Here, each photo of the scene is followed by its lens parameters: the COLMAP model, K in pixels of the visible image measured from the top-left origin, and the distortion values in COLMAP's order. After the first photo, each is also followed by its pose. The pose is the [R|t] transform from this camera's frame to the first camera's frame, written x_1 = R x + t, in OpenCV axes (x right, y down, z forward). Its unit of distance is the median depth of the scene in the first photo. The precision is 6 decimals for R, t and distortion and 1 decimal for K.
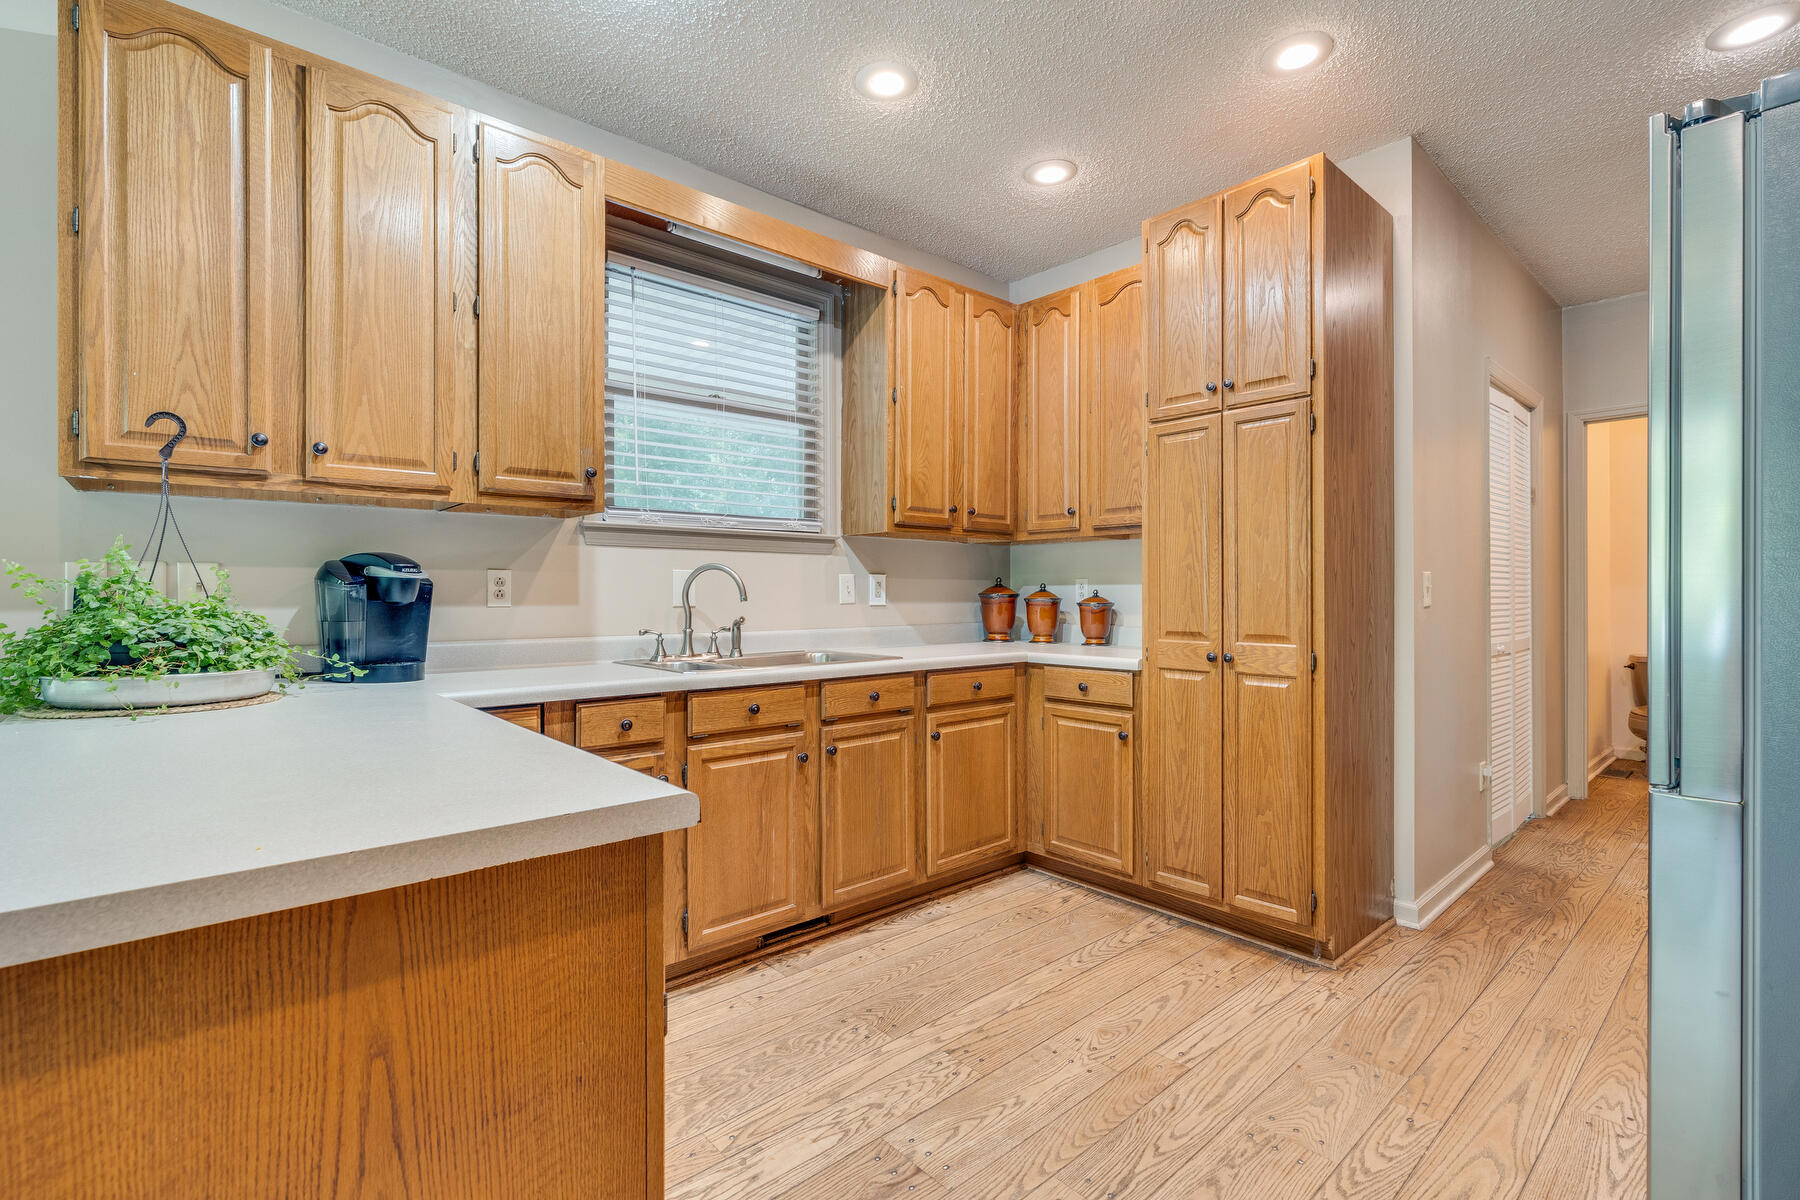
lens RADIAL K [[813.6, 0, 905.0], [0, 813.6, 595.7], [0, 0, 1]] dist [-0.011810, 0.006205]
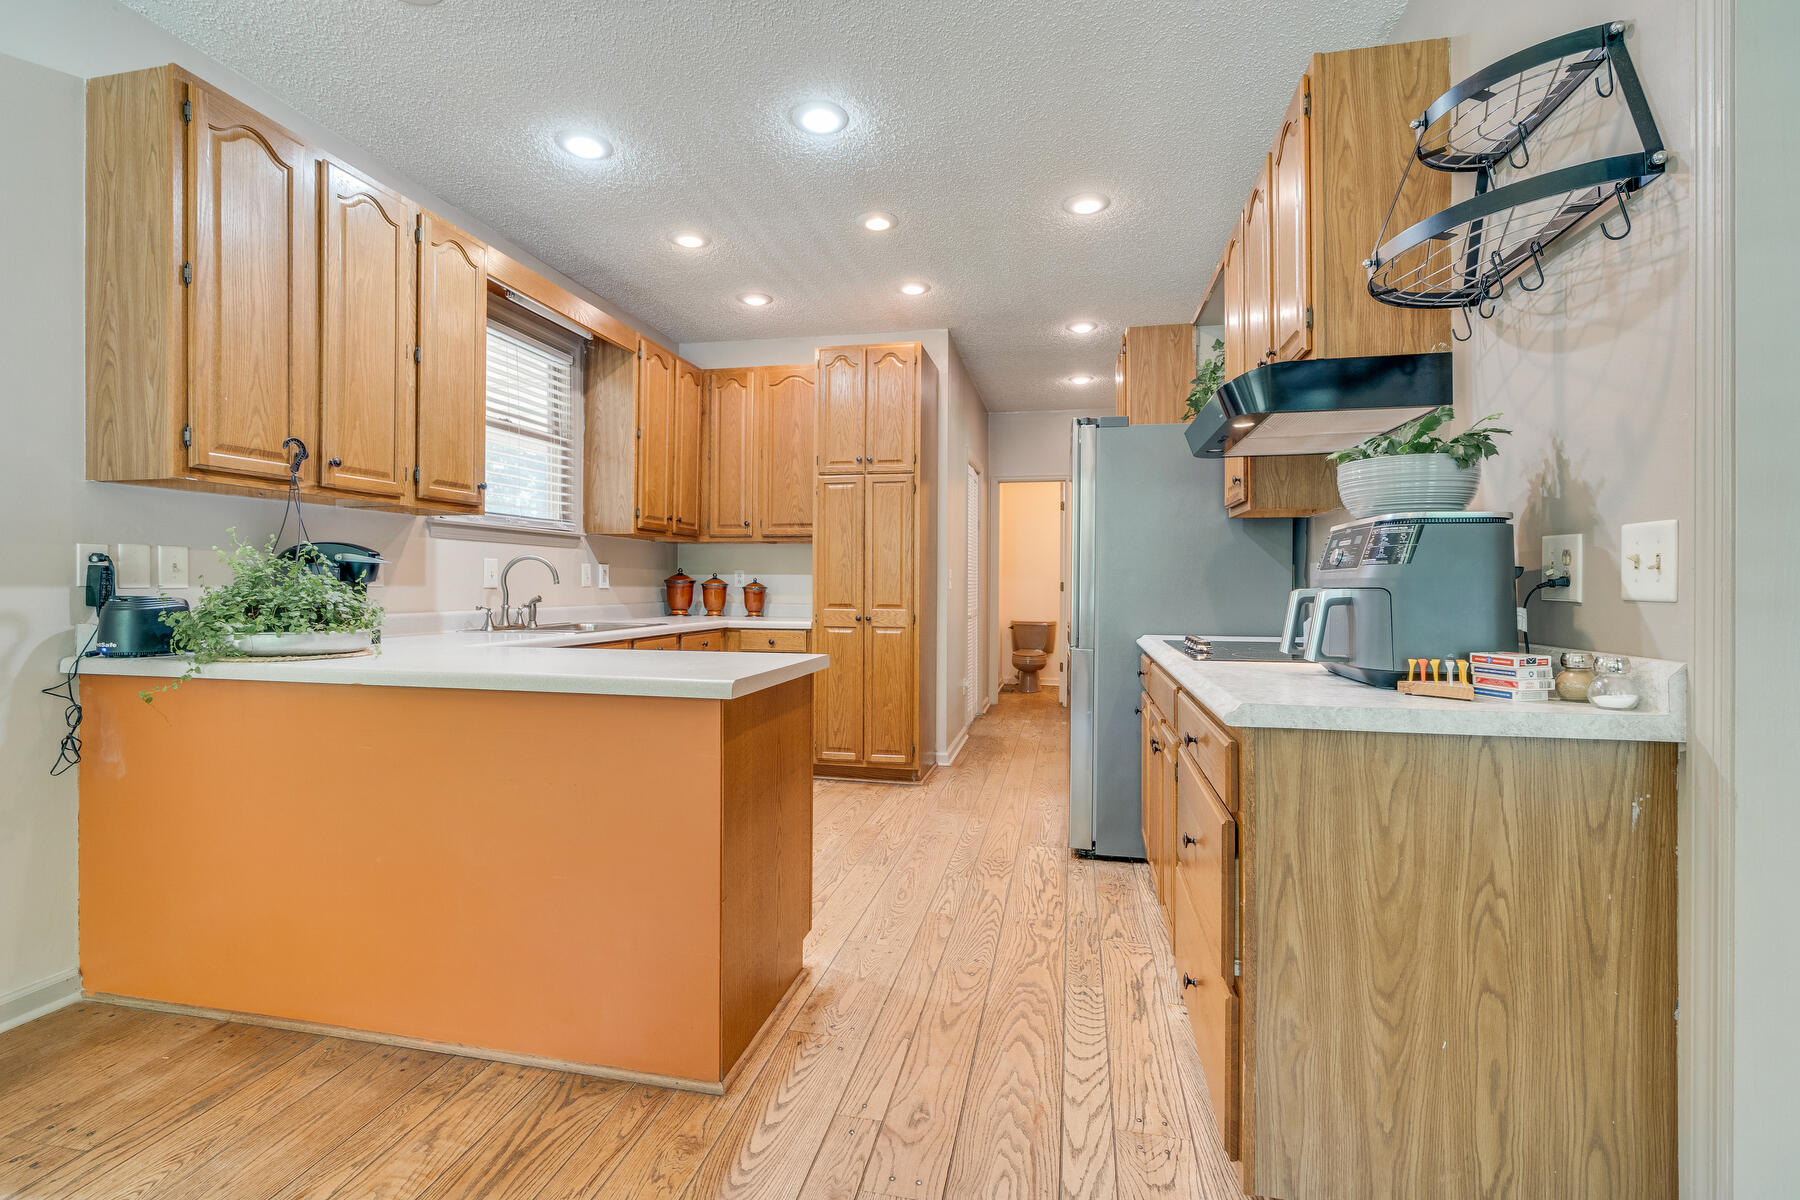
lens RADIAL K [[813.6, 0, 905.0], [0, 813.6, 595.7], [0, 0, 1]] dist [-0.011810, 0.006205]
pose [[0.802067, -0.002635, 0.597228, -0.534552], [-0.005172, 0.999922, 0.011358, 0.008185], [-0.597212, -0.012199, 0.801991, -0.404392]]
